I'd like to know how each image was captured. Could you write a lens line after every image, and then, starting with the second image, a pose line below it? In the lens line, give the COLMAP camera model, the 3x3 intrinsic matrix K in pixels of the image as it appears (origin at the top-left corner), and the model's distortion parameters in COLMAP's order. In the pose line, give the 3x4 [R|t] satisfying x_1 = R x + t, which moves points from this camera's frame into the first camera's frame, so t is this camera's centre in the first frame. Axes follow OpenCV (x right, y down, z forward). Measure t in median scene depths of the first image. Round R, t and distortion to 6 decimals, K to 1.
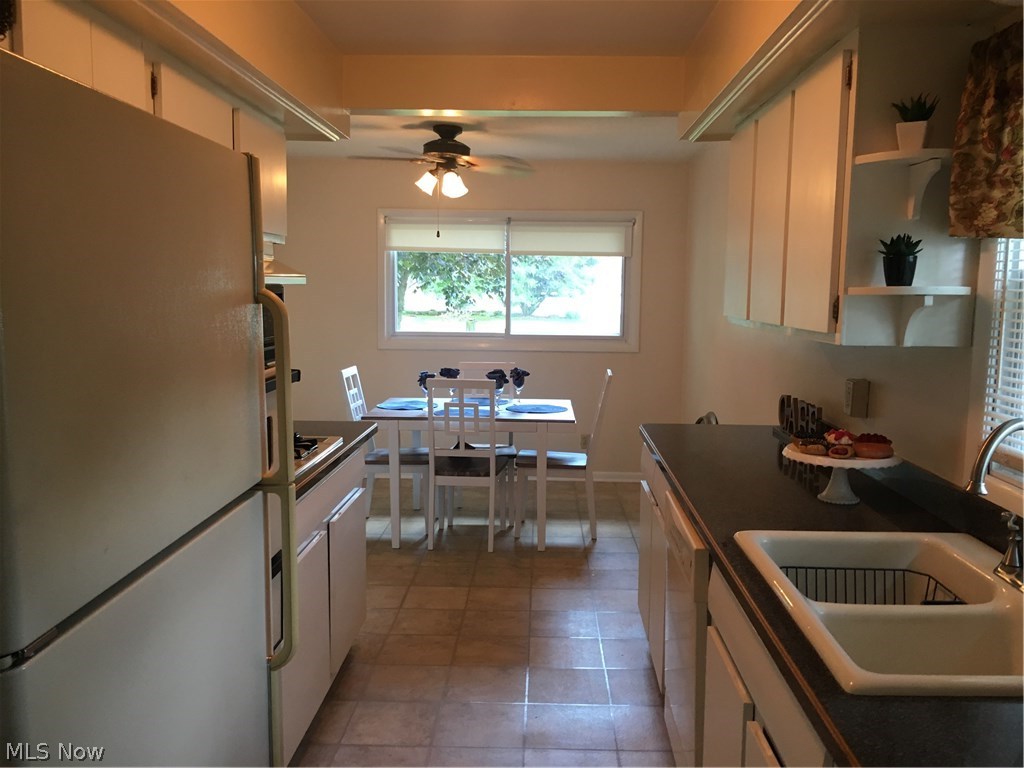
lens RADIAL K [[870.5, 0, 512.1], [0, 870.5, 380.1], [0, 0, 1]] dist [0.054943, -0.049860]
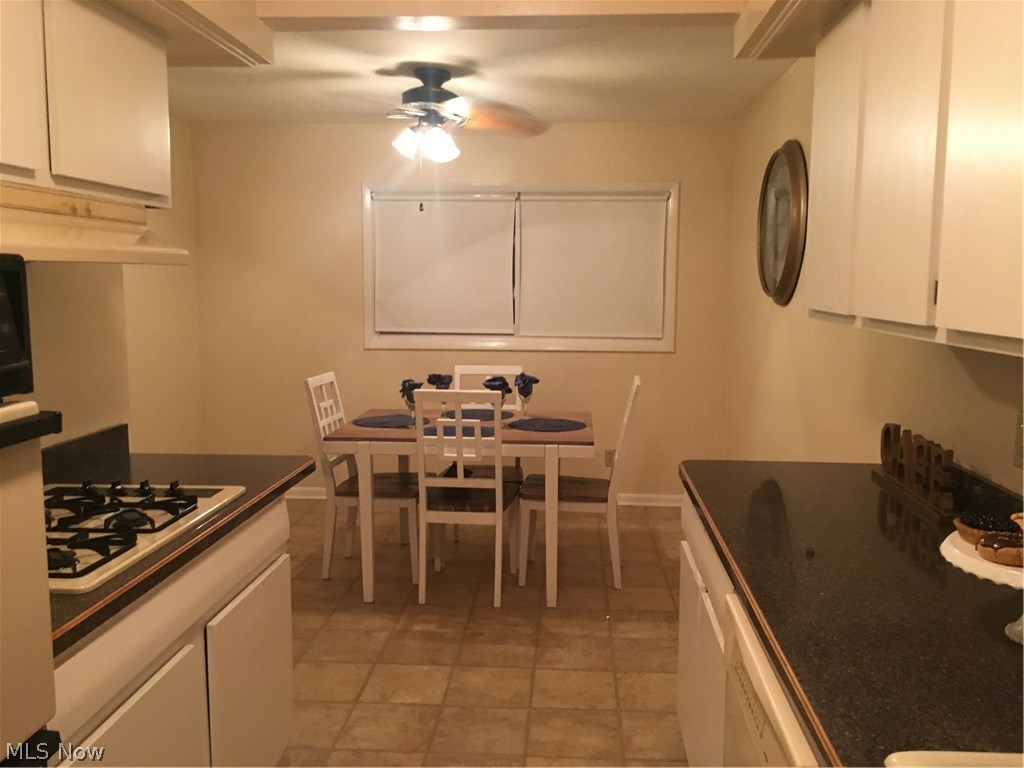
lens RADIAL K [[870.5, 0, 515.6], [0, 870.5, 388.4], [0, 0, 1]] dist [0.054943, -0.049860]
pose [[0.999532, -0.001562, -0.030555, 0.025528], [0.002090, 0.999849, 0.017232, -0.016224], [0.030523, -0.017288, 0.999385, 0.207588]]
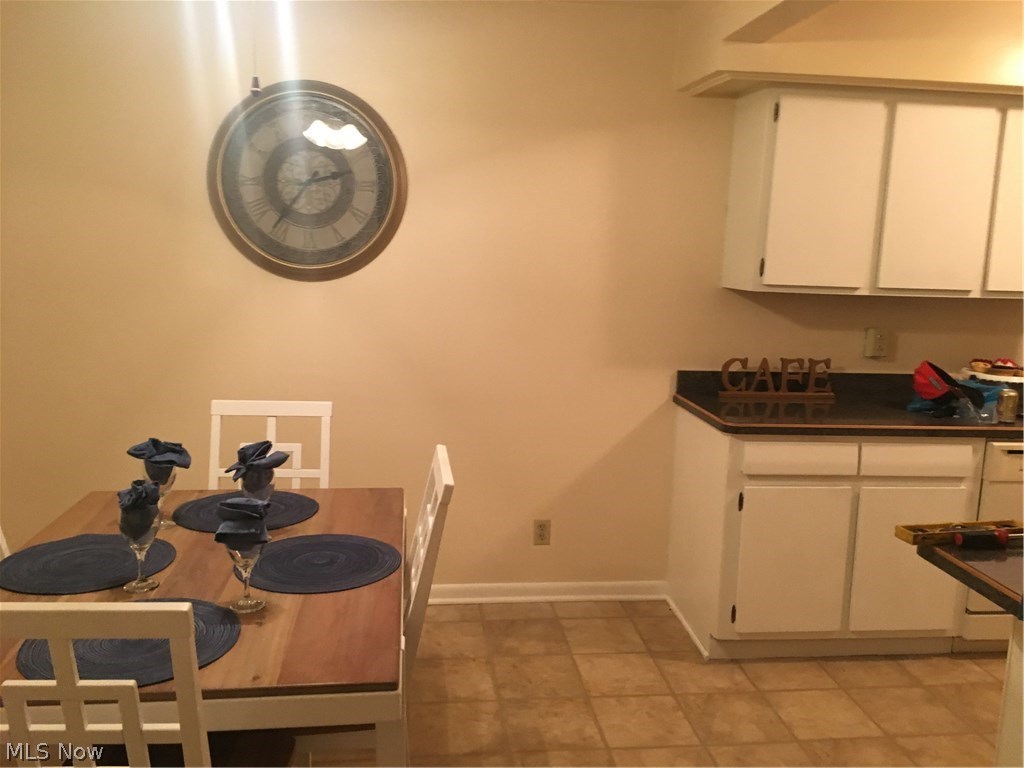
lens RADIAL K [[870.5, 0, 515.6], [0, 870.5, 387.0], [0, 0, 1]] dist [0.054943, -0.049860]
pose [[-0.159632, -0.174682, 0.971599, -0.449144], [0.075918, 0.979133, 0.188510, -0.112650], [-0.984253, 0.103854, -0.143040, 0.969395]]
